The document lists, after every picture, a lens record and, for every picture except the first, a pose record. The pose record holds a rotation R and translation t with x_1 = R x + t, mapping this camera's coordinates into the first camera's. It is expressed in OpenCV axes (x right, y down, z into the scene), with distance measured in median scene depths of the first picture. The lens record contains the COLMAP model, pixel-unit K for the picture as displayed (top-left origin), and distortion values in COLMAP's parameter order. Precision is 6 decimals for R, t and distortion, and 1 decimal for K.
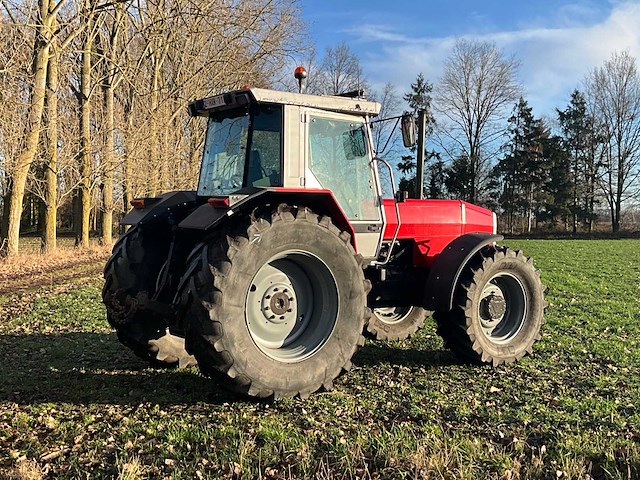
lens RADIAL K [[772.8, 0, 317.9], [0, 772.8, 238.2], [0, 0, 1]] dist [0.085782, -0.029440]
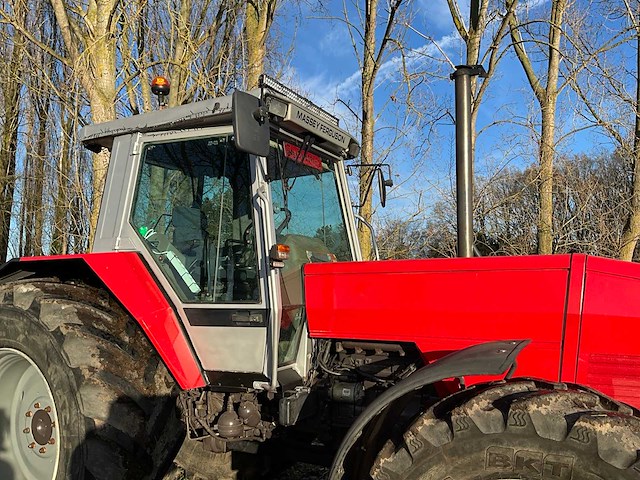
lens RADIAL K [[534.6, 0, 318.2], [0, 534.6, 240.7], [0, 0, 1]] dist [0.061962, -0.110396]
pose [[0.431904, -0.087447, -0.897670, 0.478441], [-0.019723, 0.994135, -0.106333, -0.030806], [0.901704, 0.063631, 0.427646, 0.984346]]
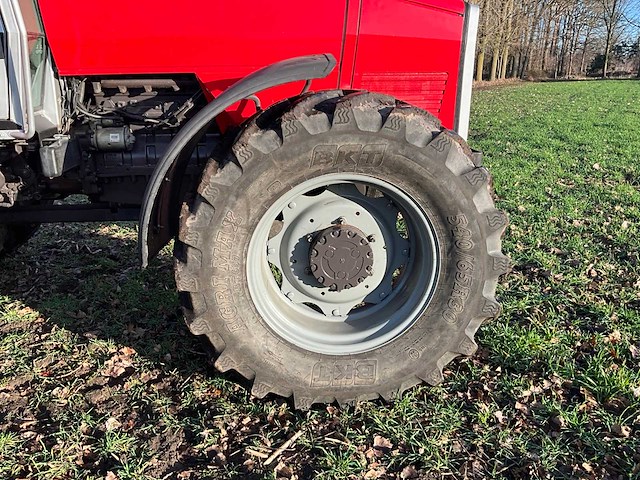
lens RADIAL K [[534.6, 0, 318.2], [0, 534.6, 240.7], [0, 0, 1]] dist [0.061962, -0.110396]
pose [[0.853660, 0.144692, -0.500329, 0.421932], [0.002802, 0.959346, 0.282219, 0.005878], [0.520824, -0.242321, 0.818550, 0.937329]]
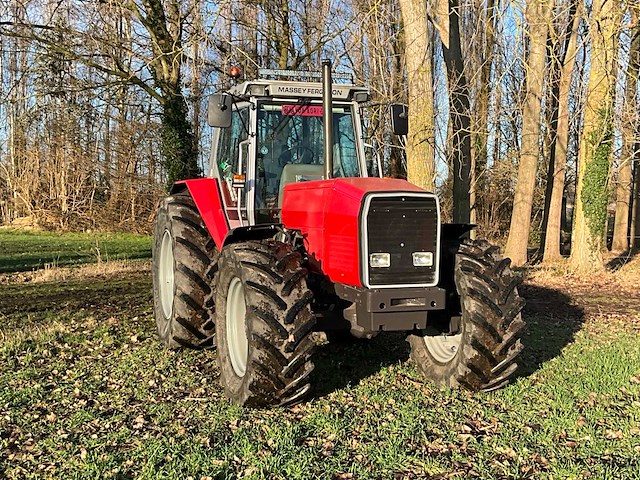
lens RADIAL K [[806.4, 0, 320.0], [0, 806.4, 240.0], [0, 0, 1]] dist [0.080722, 0.013063]
pose [[-0.256005, 0.032820, -0.966118, 1.125579], [-0.031242, 0.998620, 0.042203, -0.030339], [0.966171, 0.040988, -0.254626, 1.501168]]
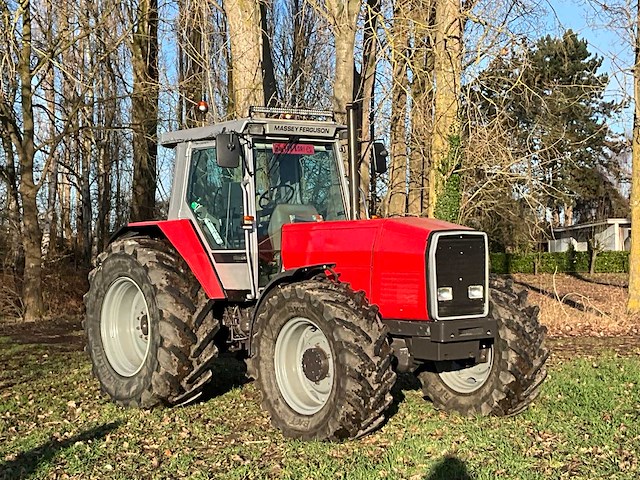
lens RADIAL K [[1098.6, 0, 320.0], [0, 1098.6, 240.0], [0, 0, 1]] dist [0.033242, 0.056388]
pose [[0.054705, -0.012442, -0.998425, 1.526044], [-0.005909, 0.999901, -0.012784, -0.019897], [0.998485, 0.006599, 0.054626, 1.139368]]
